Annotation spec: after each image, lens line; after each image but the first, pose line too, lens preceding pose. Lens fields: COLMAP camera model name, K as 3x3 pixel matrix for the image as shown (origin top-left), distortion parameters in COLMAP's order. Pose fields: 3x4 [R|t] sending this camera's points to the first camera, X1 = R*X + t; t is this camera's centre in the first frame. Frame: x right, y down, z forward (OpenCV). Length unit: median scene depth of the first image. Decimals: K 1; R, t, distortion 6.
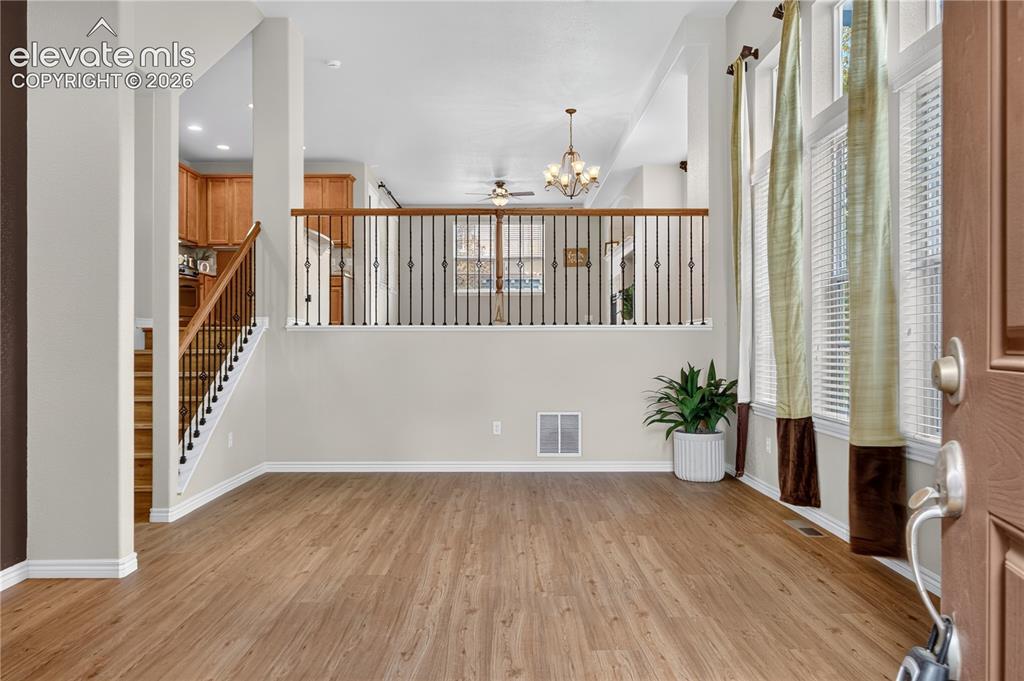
lens RADIAL K [[702.1, 0, 510.2], [0, 702.1, 345.2], [0, 0, 1]] dist [-0.002963, -0.002525]
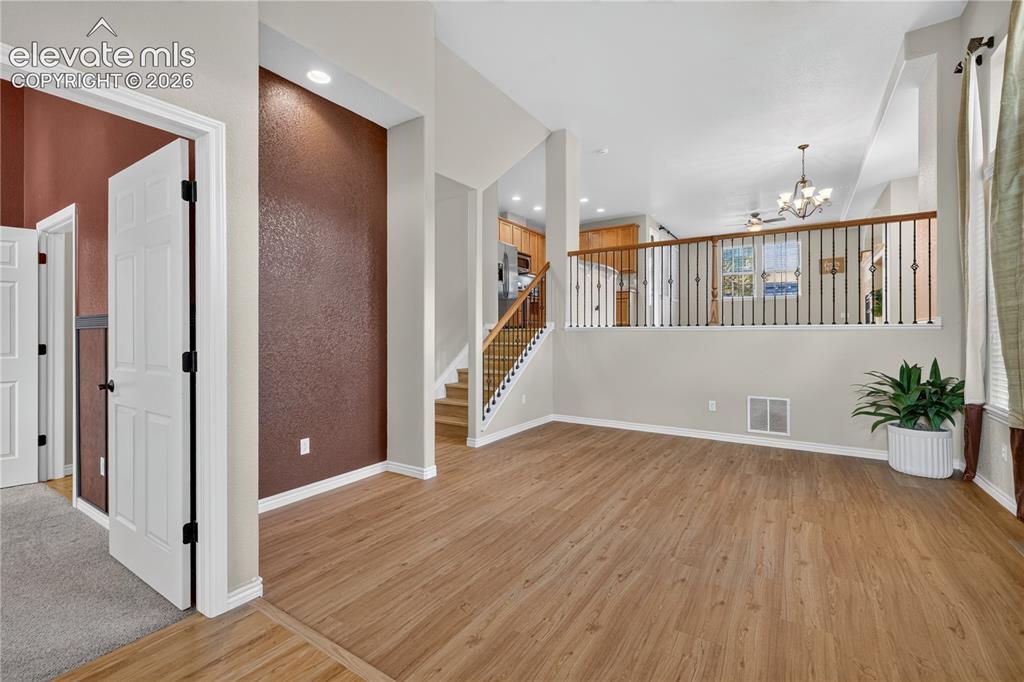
lens RADIAL K [[444.5, 0, 510.4], [0, 444.5, 335.7], [0, 0, 1]] dist [0.000160, 0.000236]
pose [[0.837764, 0.003087, -0.546024, 0.134946], [-0.001836, 0.999994, 0.002836, -0.014355], [0.546030, -0.001374, 0.837765, 0.131118]]
